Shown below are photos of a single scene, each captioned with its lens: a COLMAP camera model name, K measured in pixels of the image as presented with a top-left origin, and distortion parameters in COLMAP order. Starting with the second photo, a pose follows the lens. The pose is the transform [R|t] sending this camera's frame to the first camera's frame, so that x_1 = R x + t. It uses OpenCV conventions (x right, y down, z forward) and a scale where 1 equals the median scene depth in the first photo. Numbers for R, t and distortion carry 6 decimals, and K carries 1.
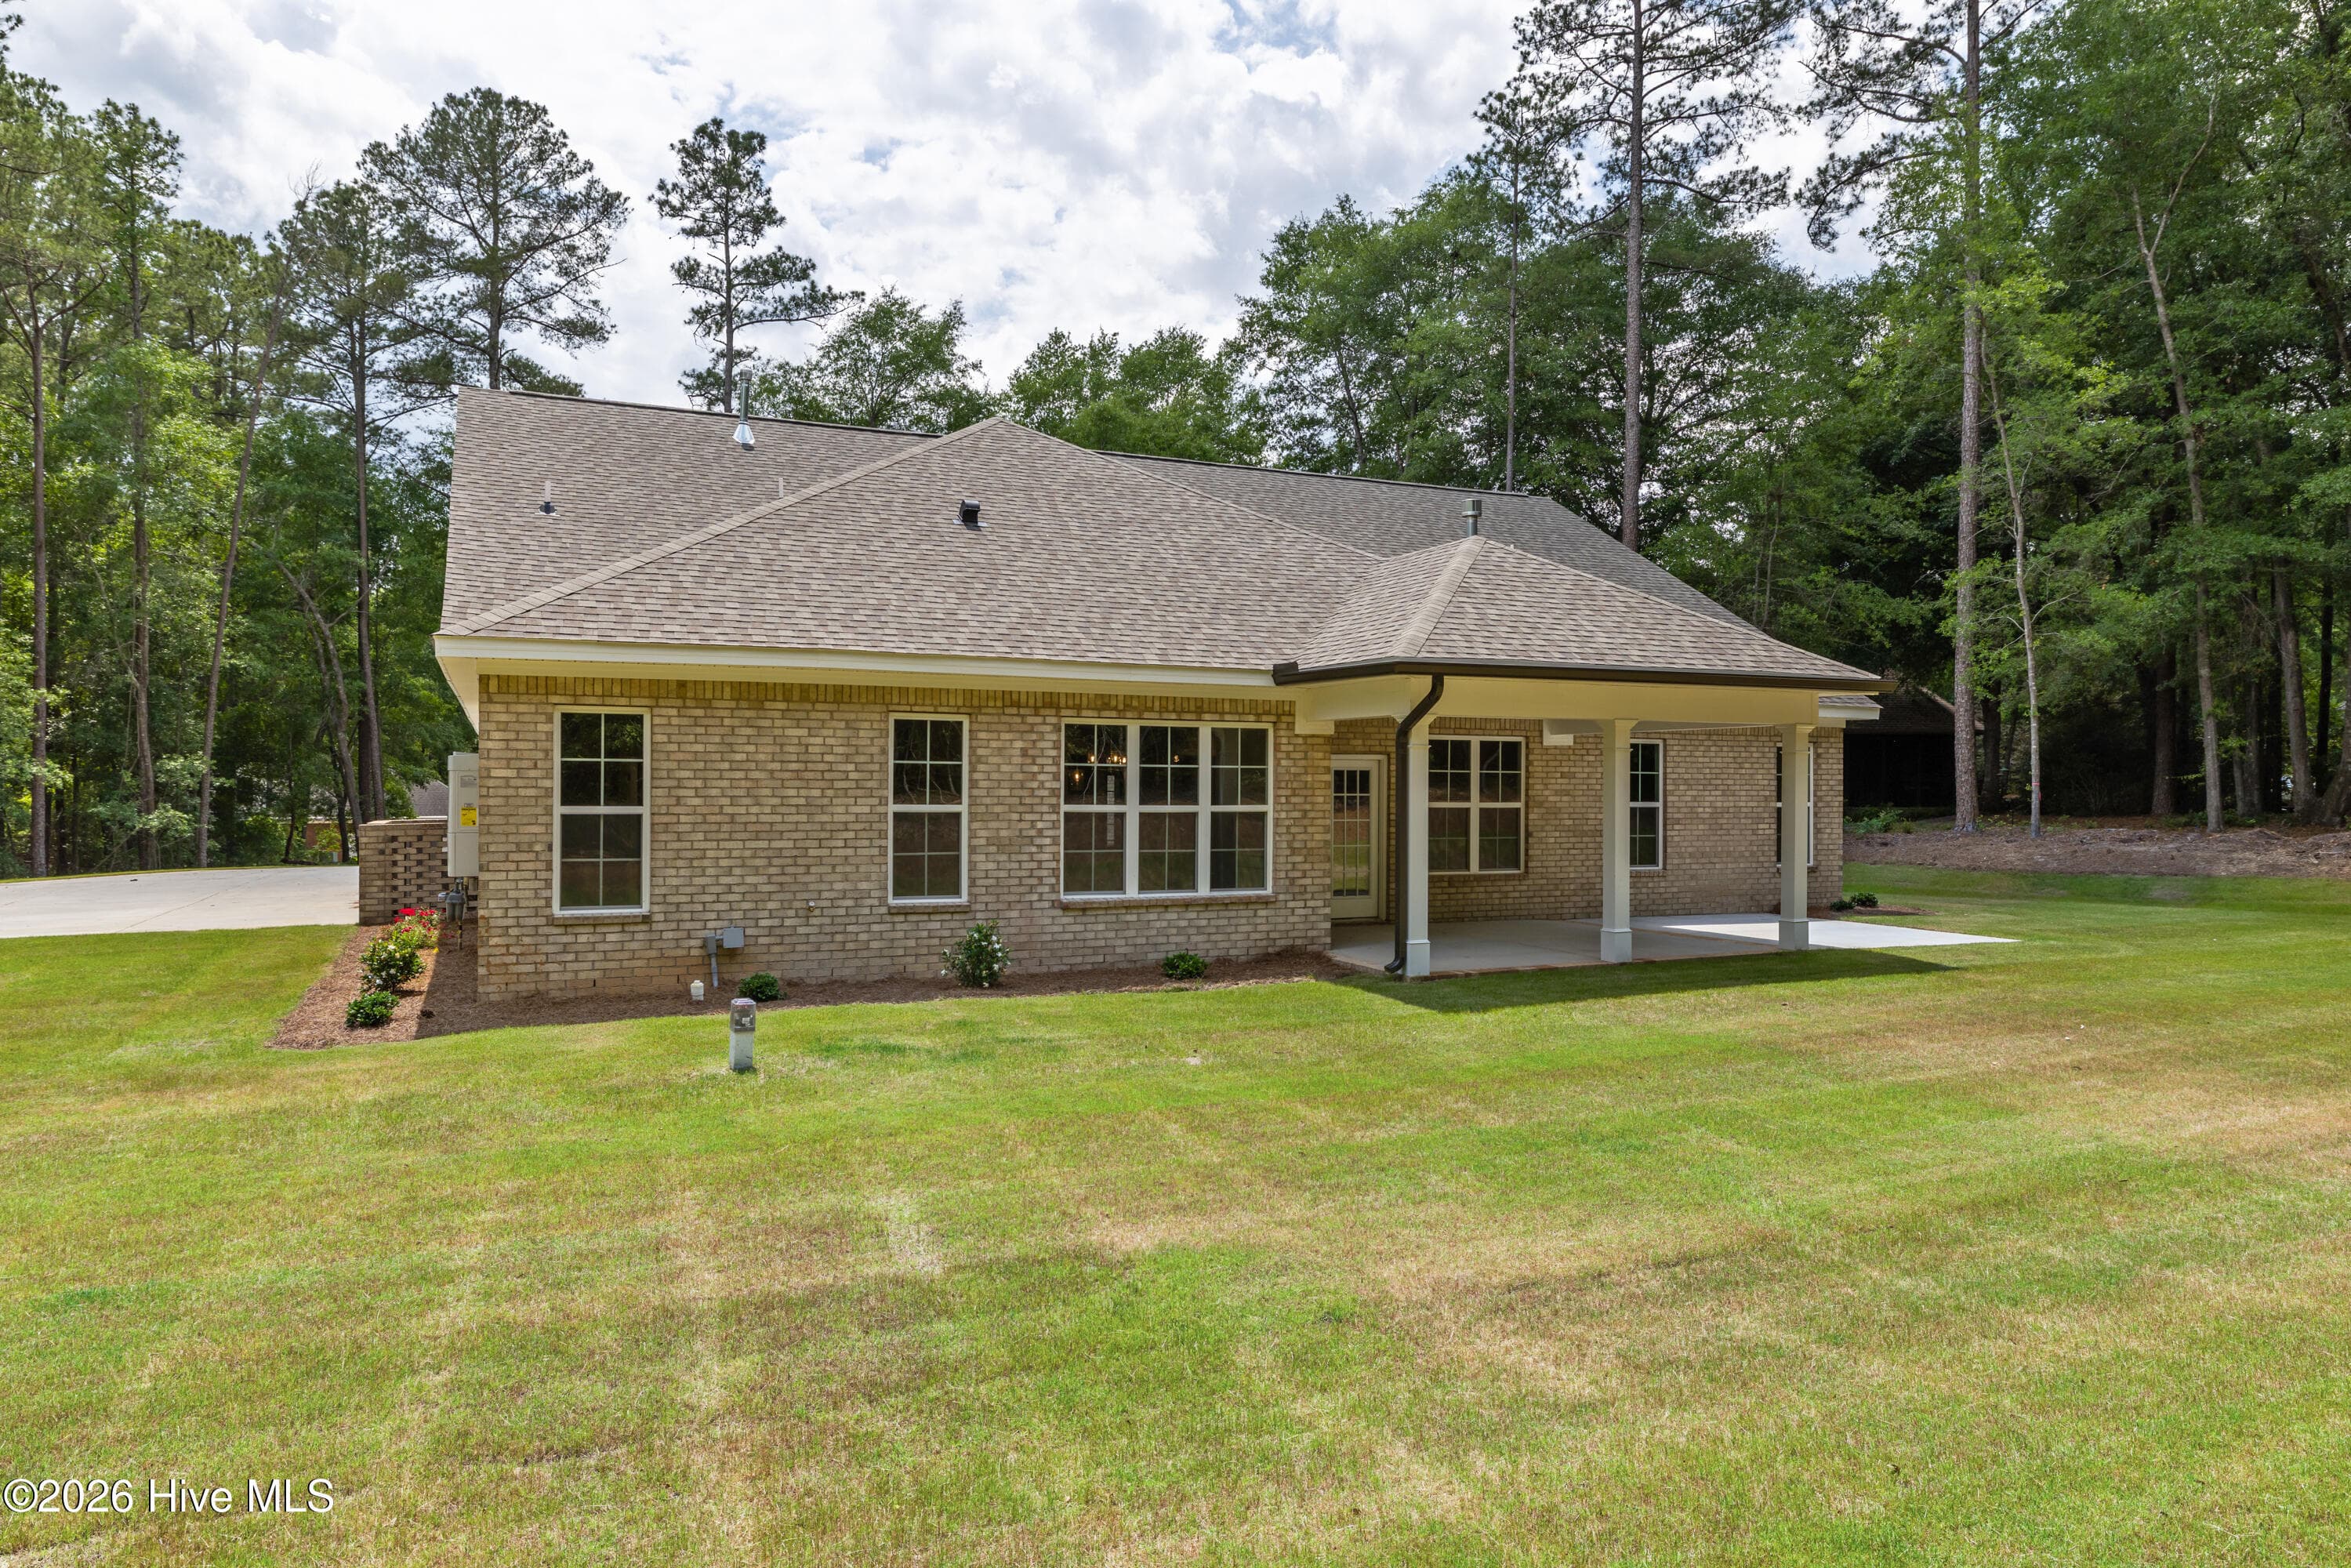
lens RADIAL K [[1487.6, 0, 1177.2], [0, 1487.6, 764.4], [0, 0, 1]] dist [0.008447, -0.006231]
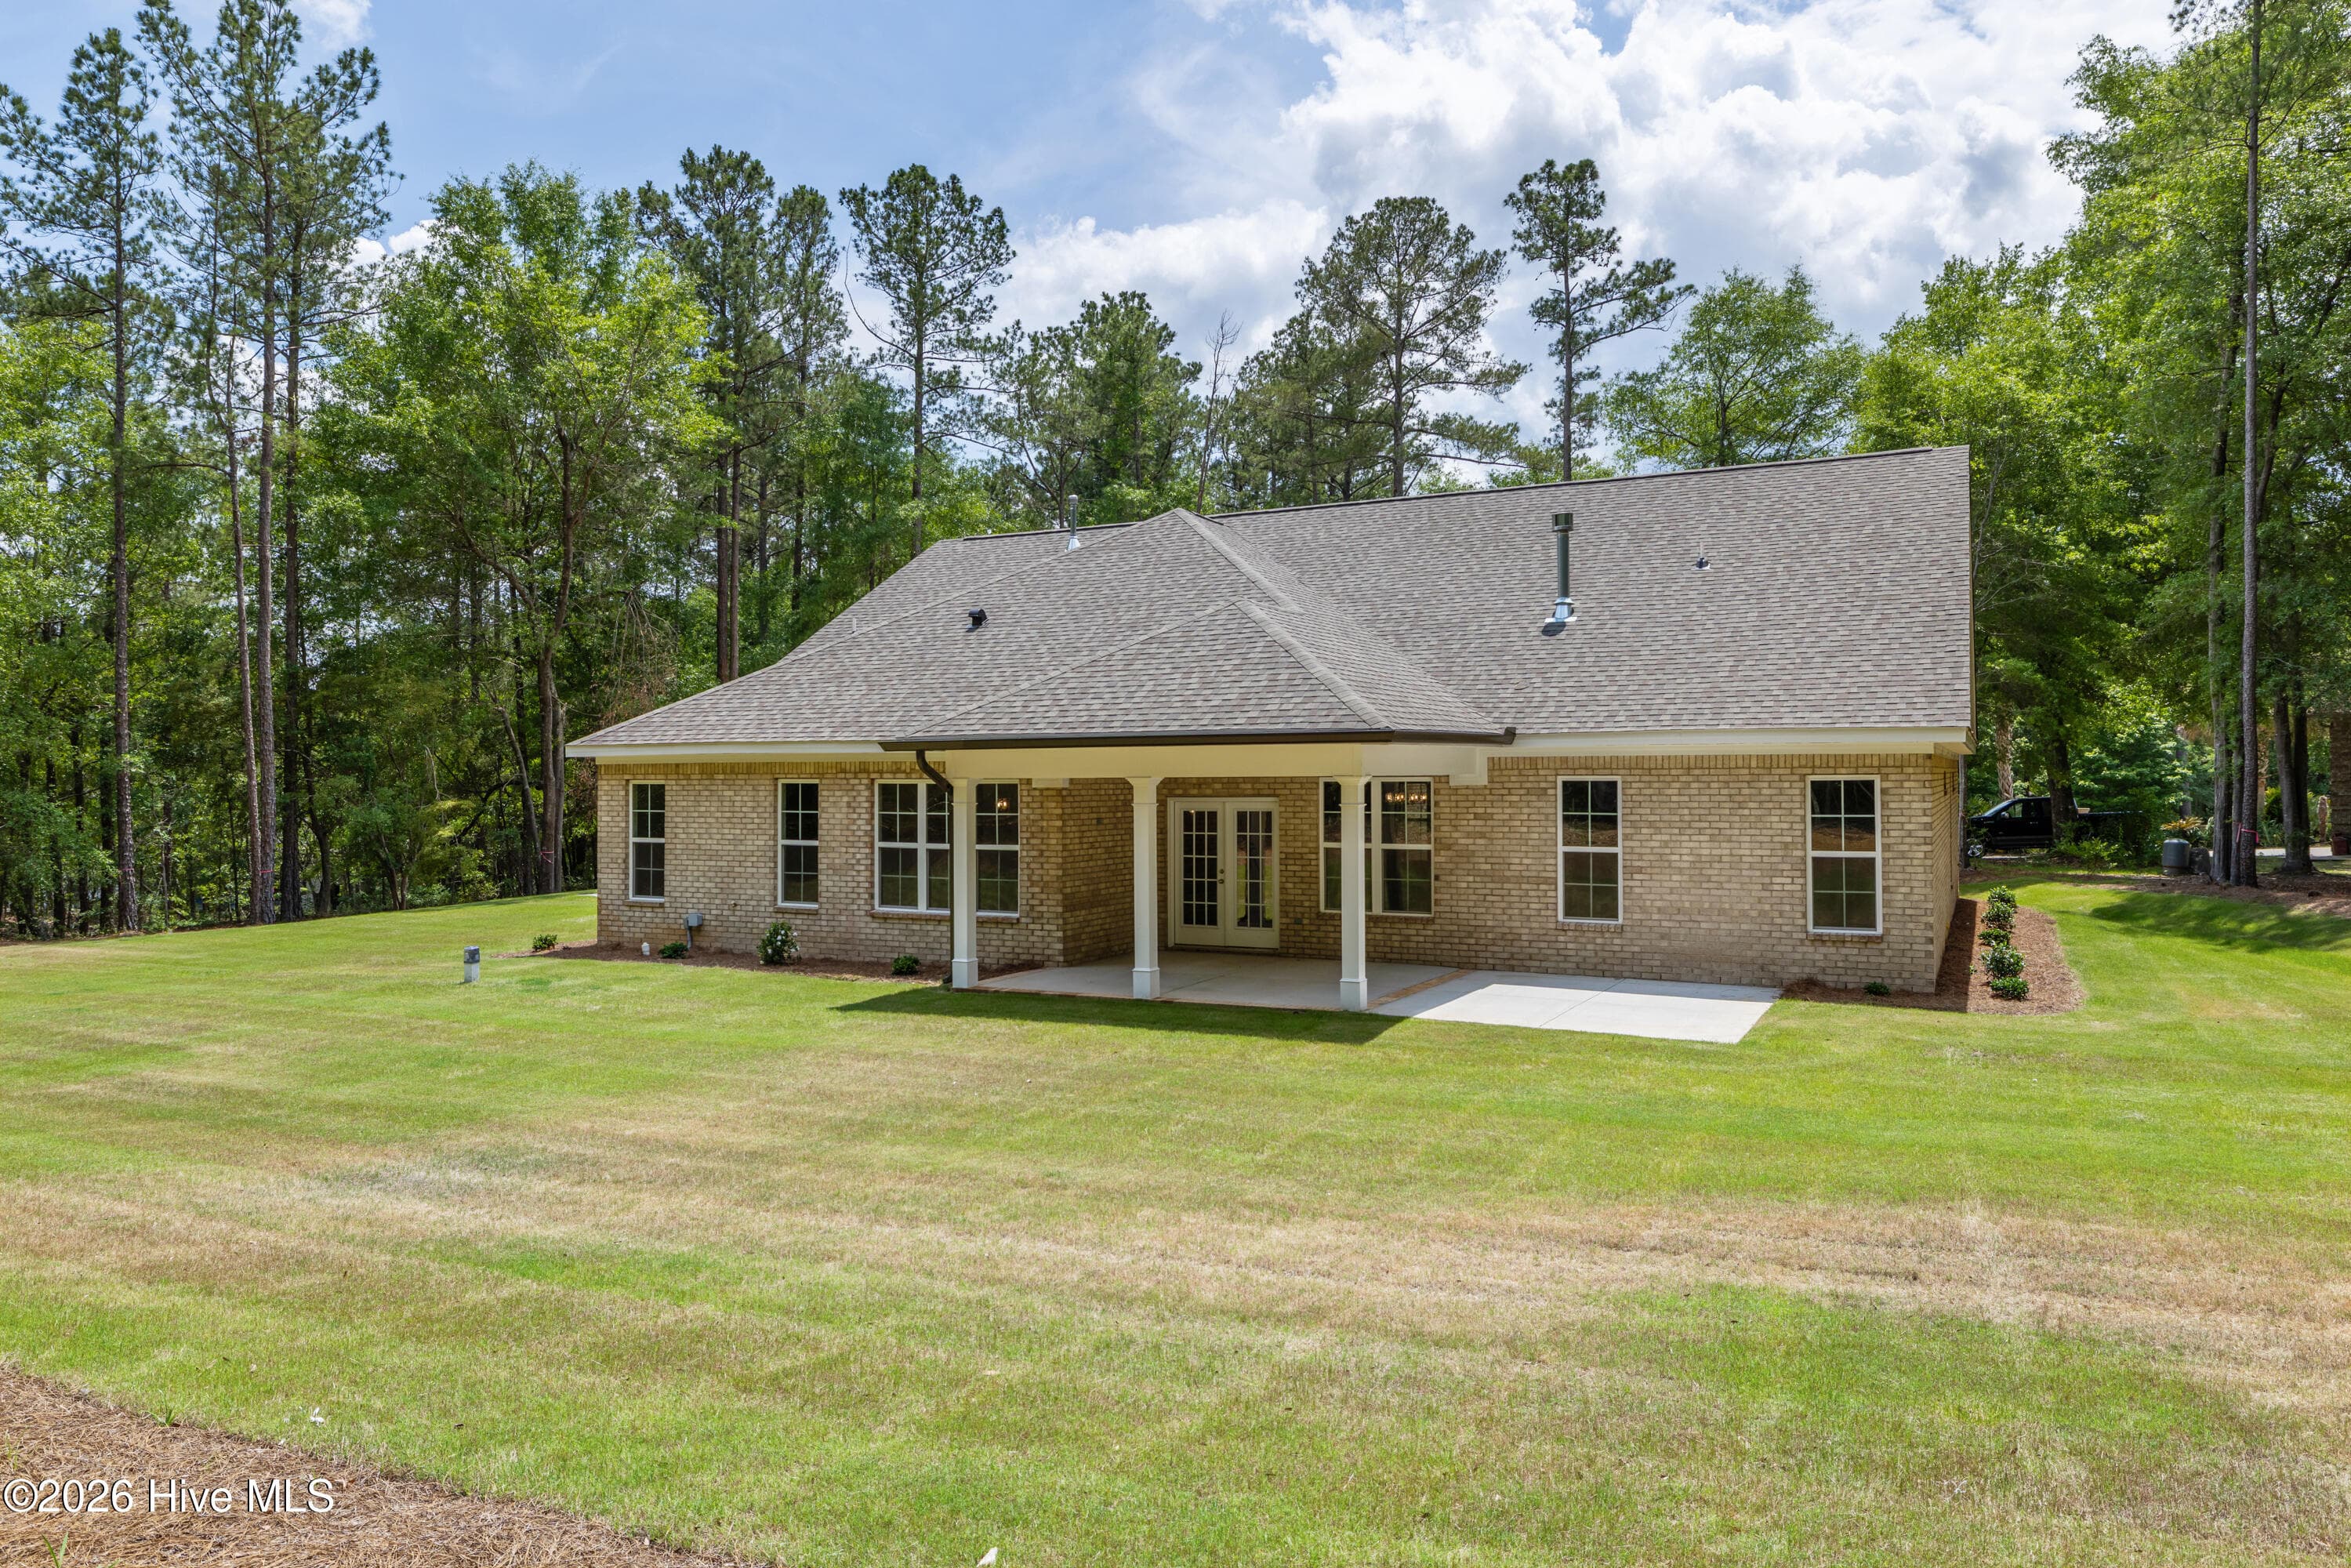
lens RADIAL K [[1570.2, 0, 1174.4], [0, 1570.2, 751.2], [0, 0, 1]] dist [0.020322, -0.018337]
pose [[0.619063, -0.017536, -0.785145, 1.040394], [0.019776, 0.999782, -0.006737, -0.035122], [0.785092, -0.011356, 0.619275, 0.257585]]
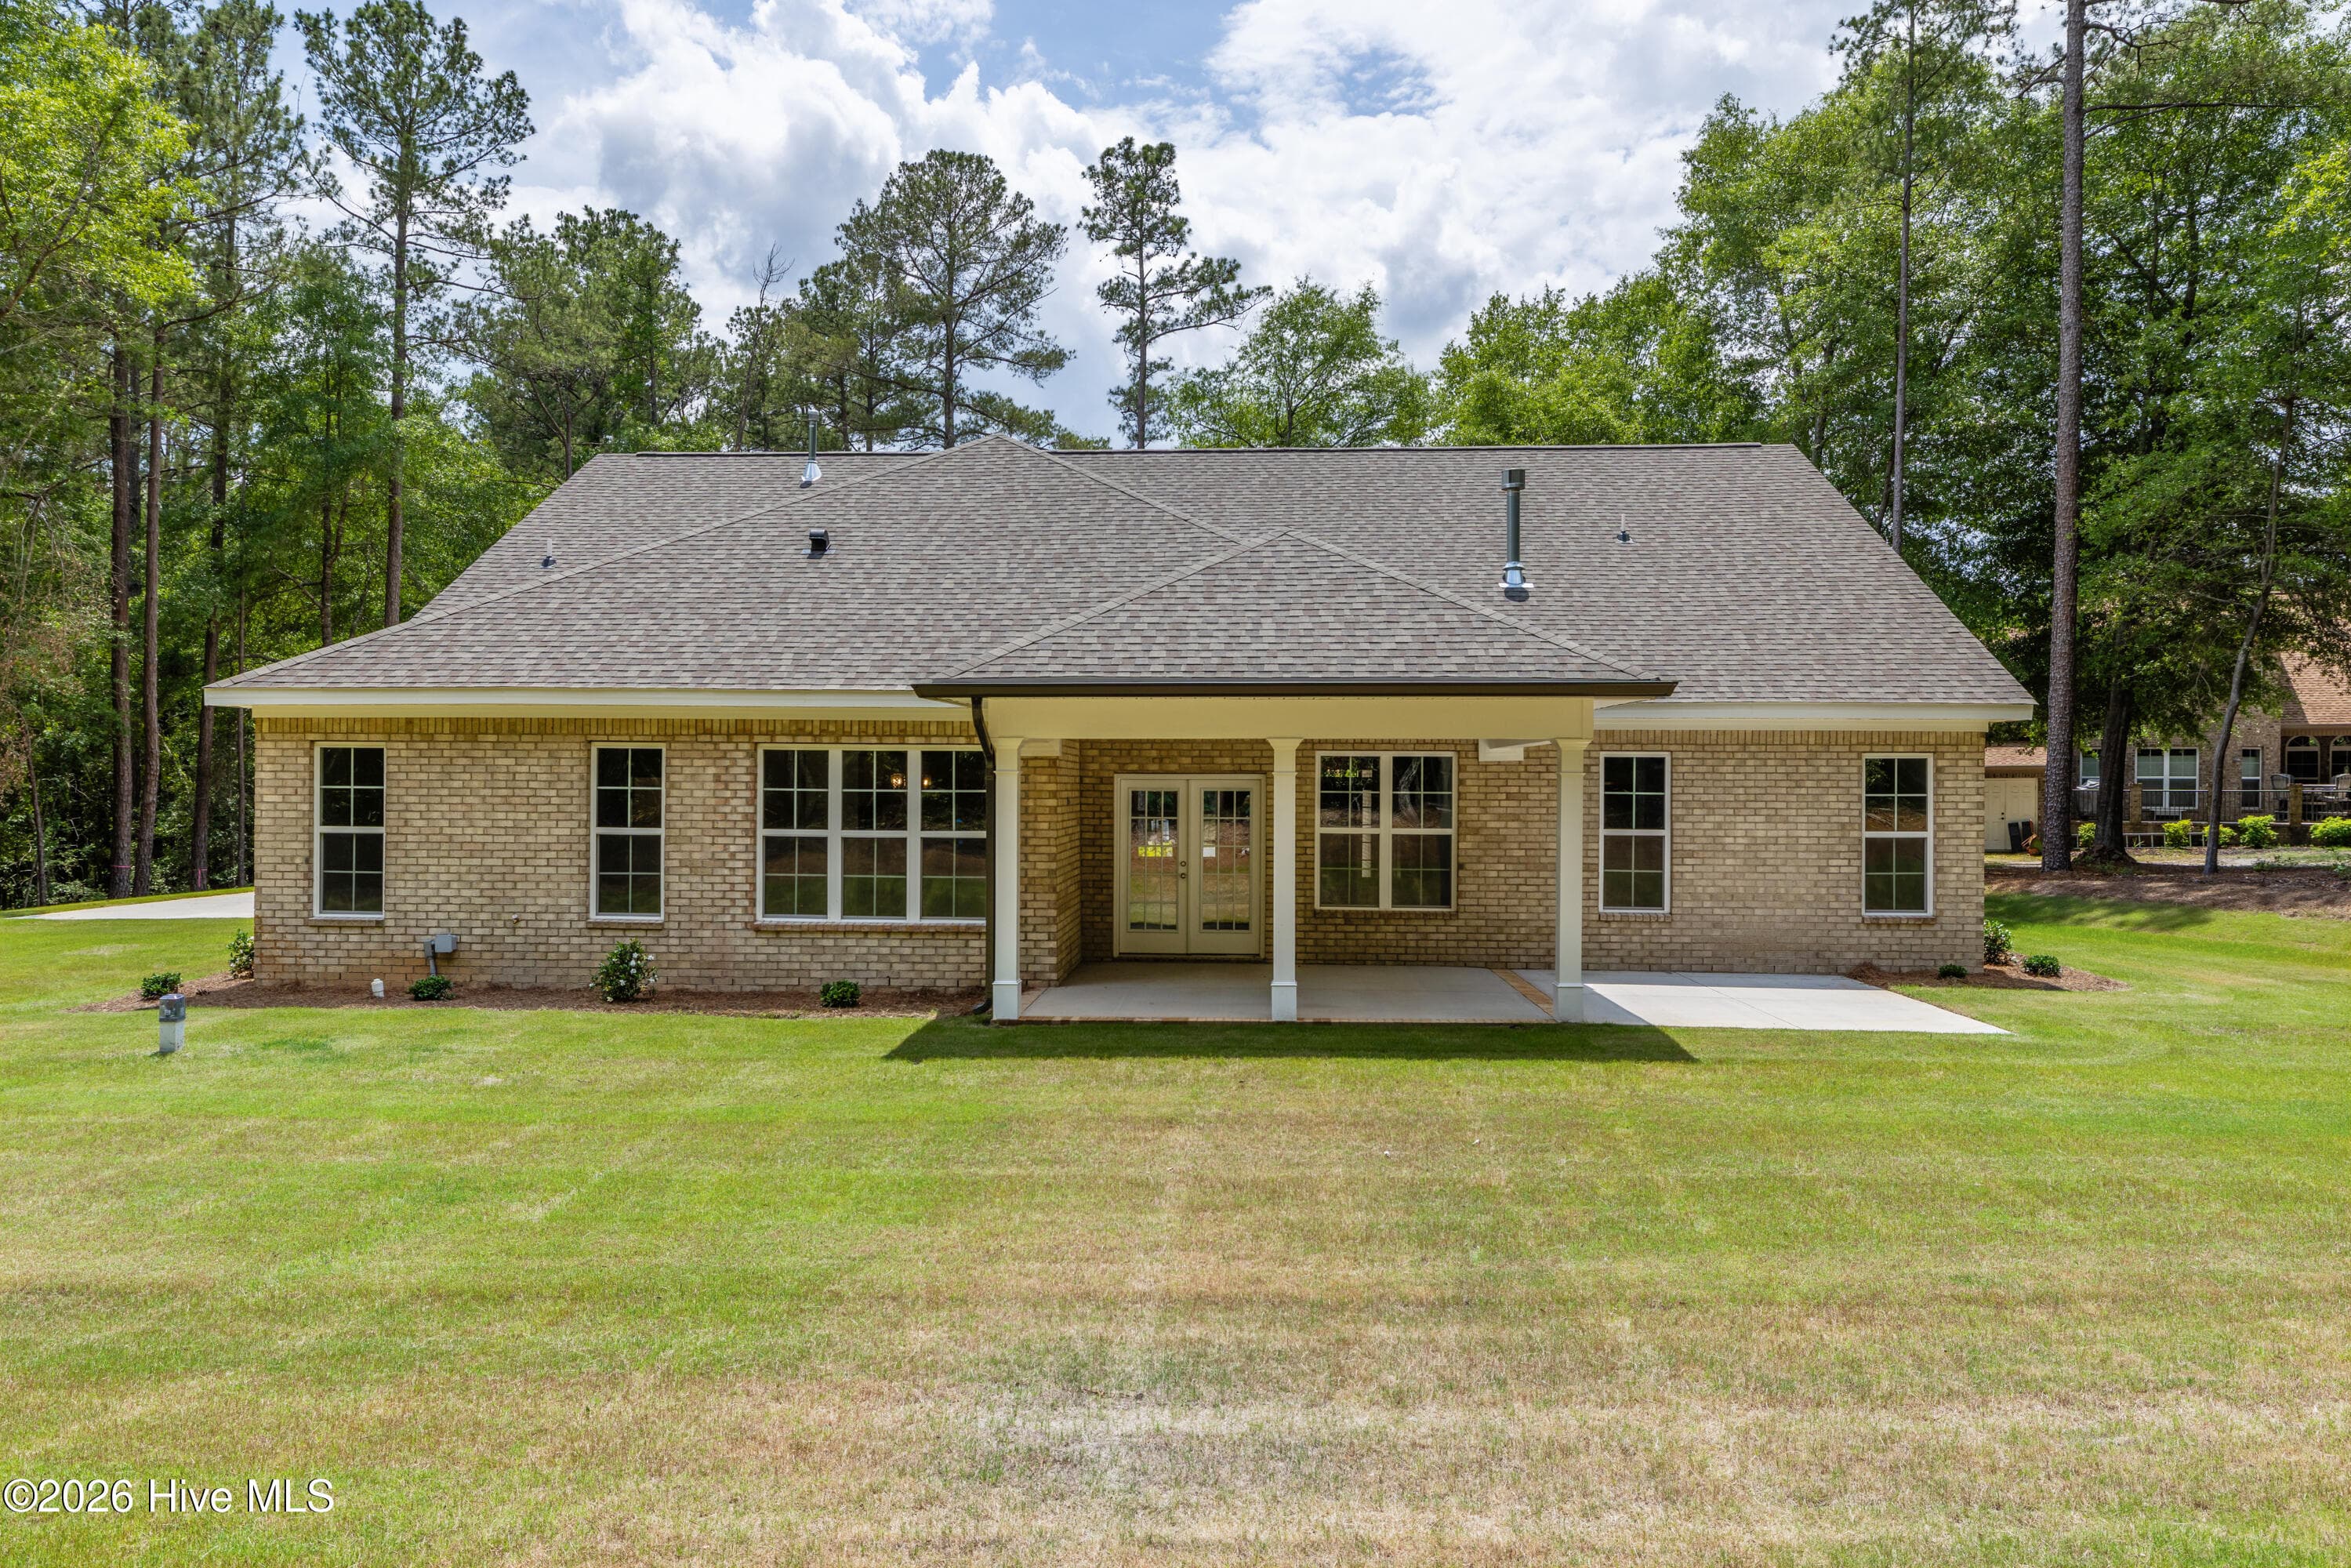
lens RADIAL K [[1570.2, 0, 1167.8], [0, 1570.2, 781.3], [0, 0, 1]] dist [0.020322, -0.018337]
pose [[0.887219, 0.000698, -0.461347, 0.558414], [0.004882, 0.999929, 0.010901, -0.013341], [0.461322, -0.011924, 0.887153, 0.140804]]
